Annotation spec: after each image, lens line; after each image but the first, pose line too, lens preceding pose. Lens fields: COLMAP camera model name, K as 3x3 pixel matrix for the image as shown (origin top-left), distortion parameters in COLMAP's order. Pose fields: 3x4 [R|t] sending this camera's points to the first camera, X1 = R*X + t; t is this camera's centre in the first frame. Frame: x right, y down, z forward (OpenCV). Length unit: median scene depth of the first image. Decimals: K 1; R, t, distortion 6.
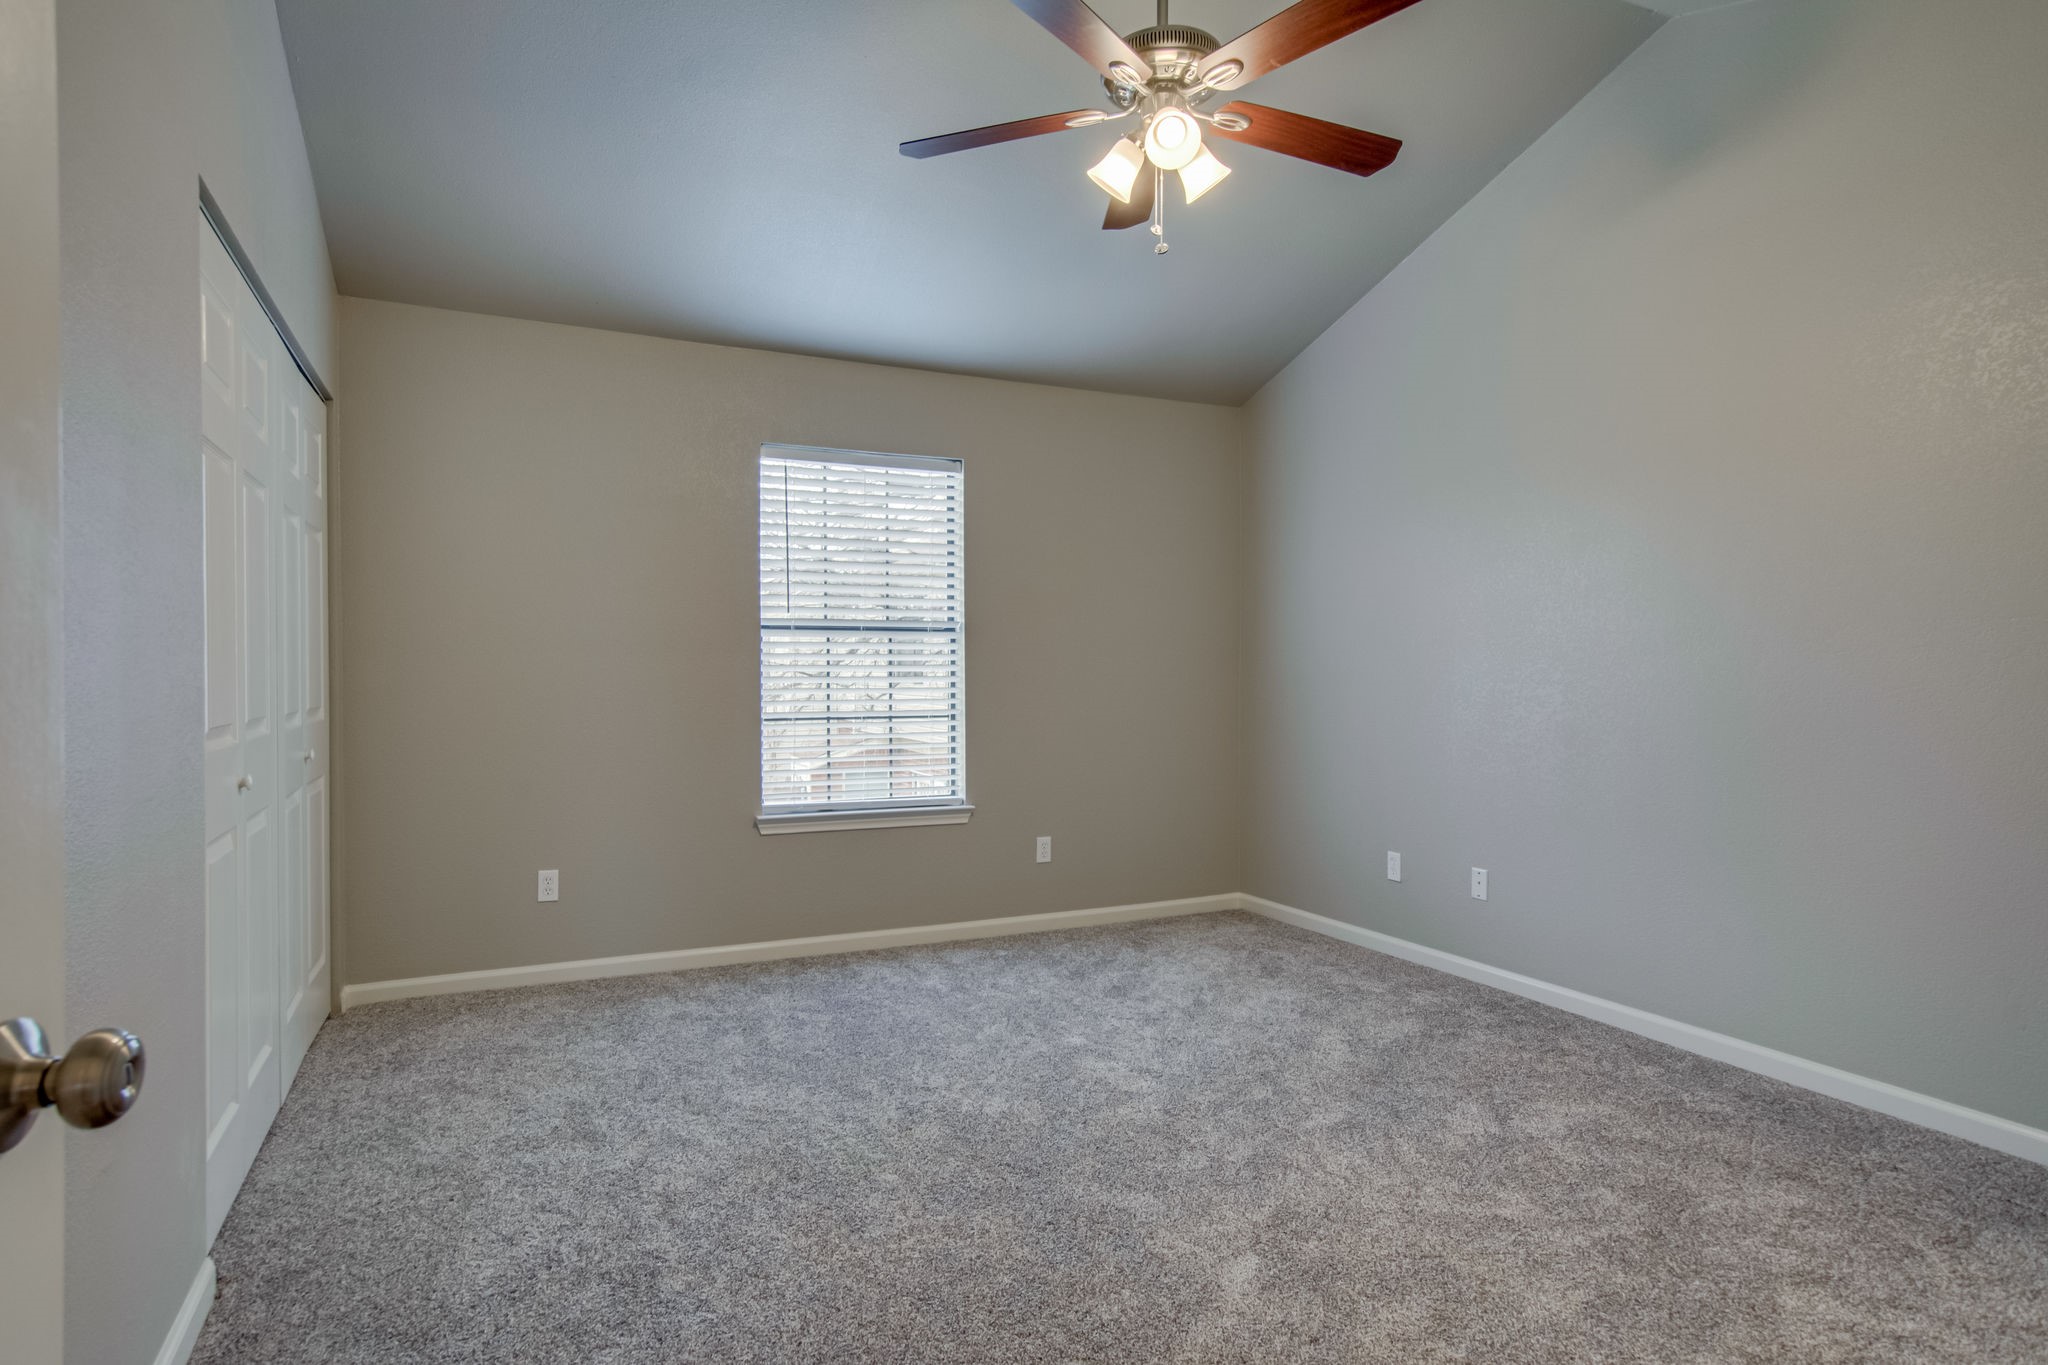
lens RADIAL K [[901.1, 0, 1015.9], [0, 901.1, 688.6], [0, 0, 1]] dist [-0.008215, 0.000888]
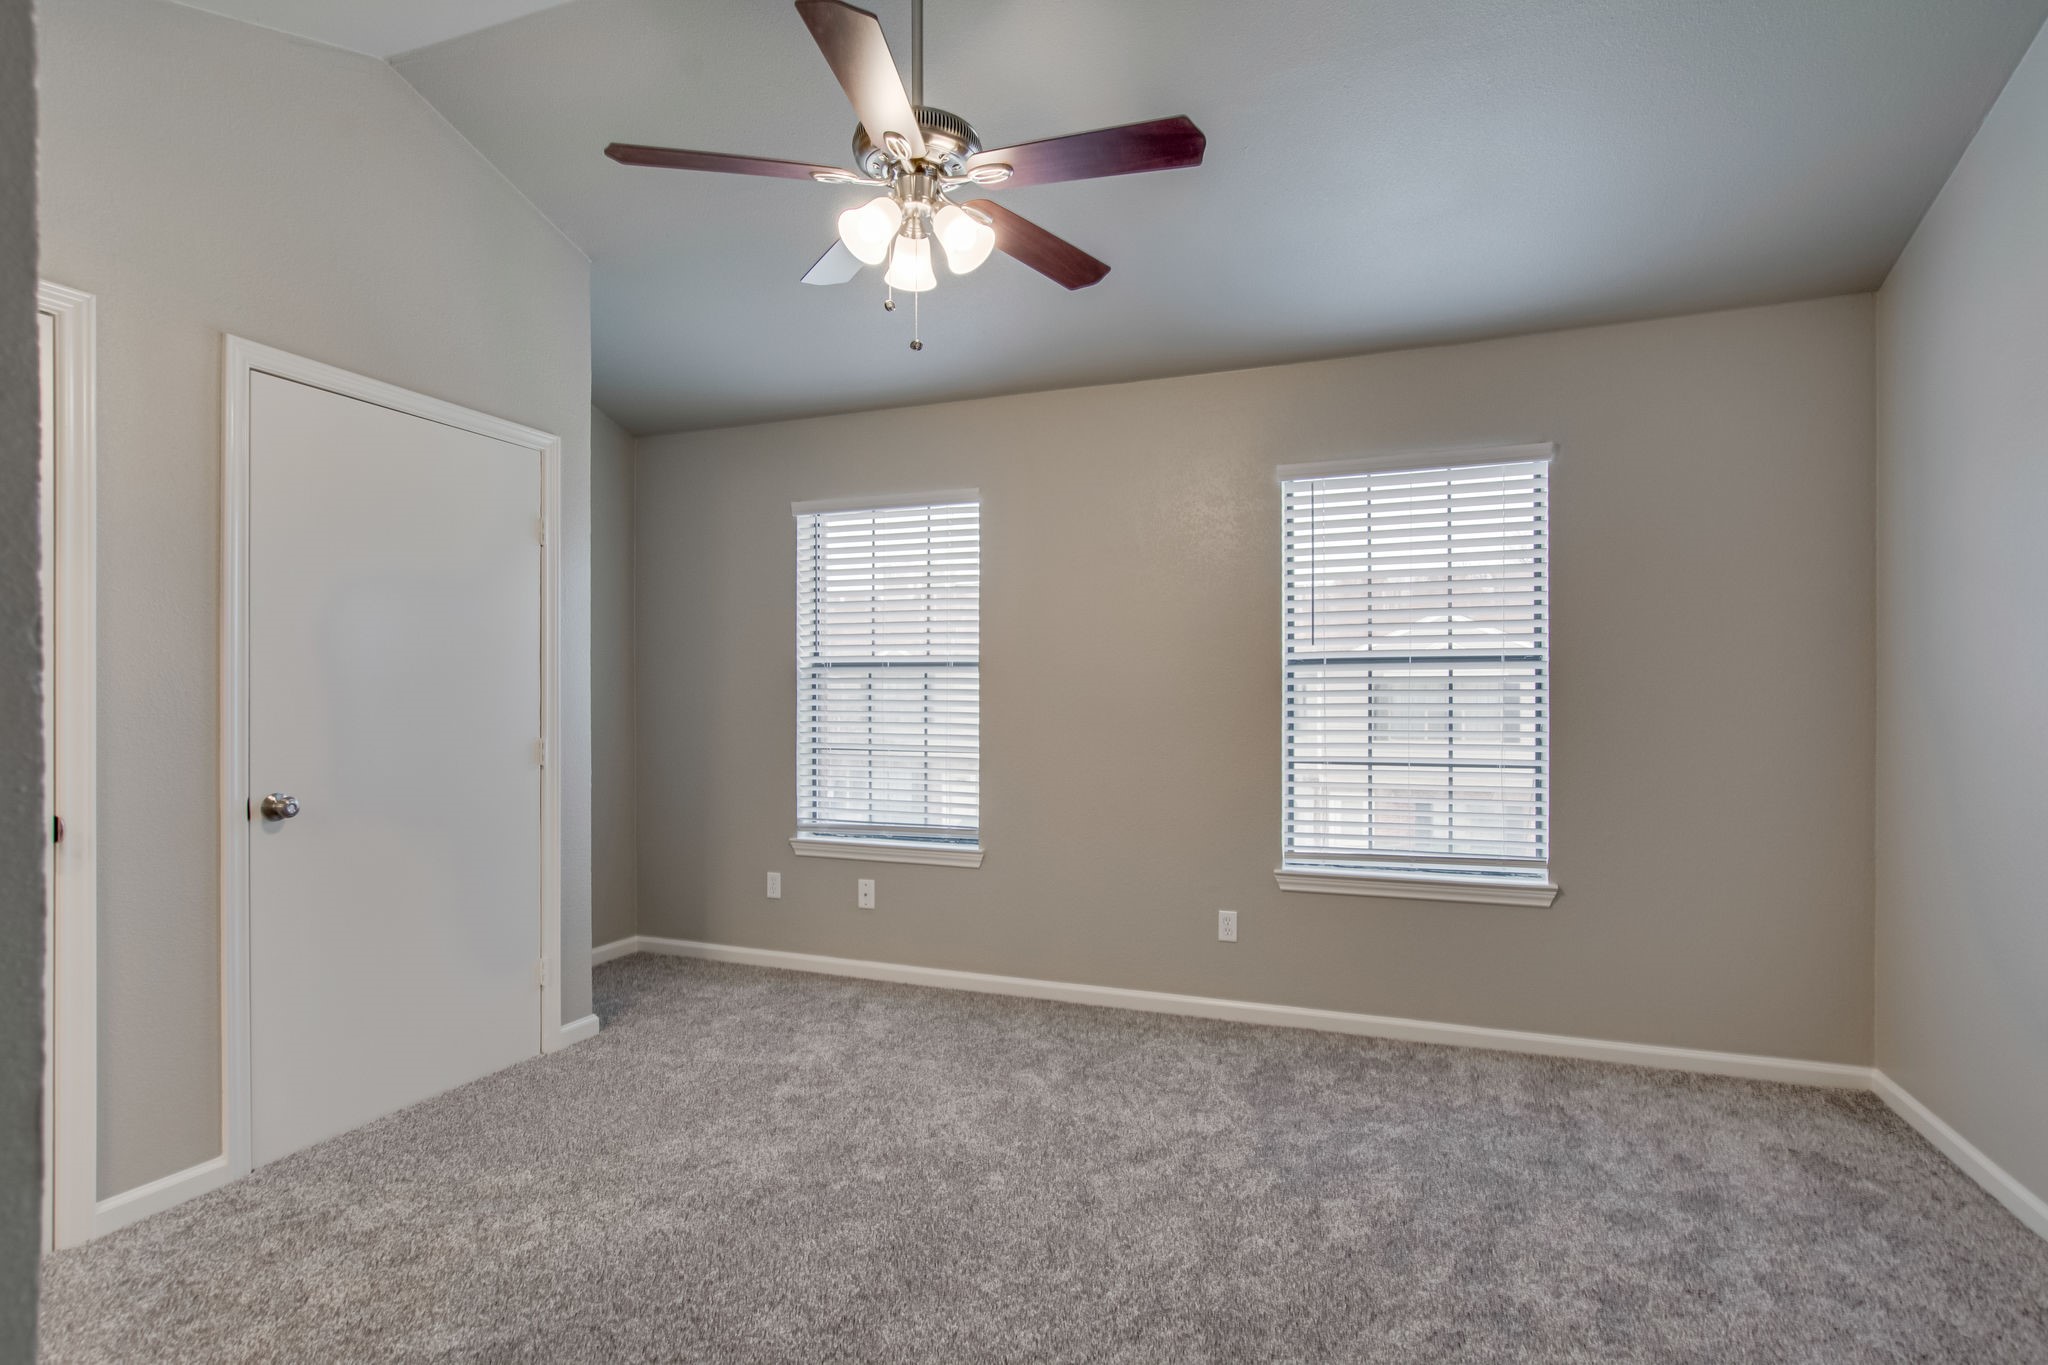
lens RADIAL K [[980.8, 0, 1031.3], [0, 980.8, 704.1], [0, 0, 1]] dist [-0.004247, -0.000098]
pose [[0.755133, 0.000979, -0.655571, 0.217265], [-0.018019, 0.999652, -0.019263, -0.001000], [0.655324, 0.026359, 0.754888, 0.084759]]
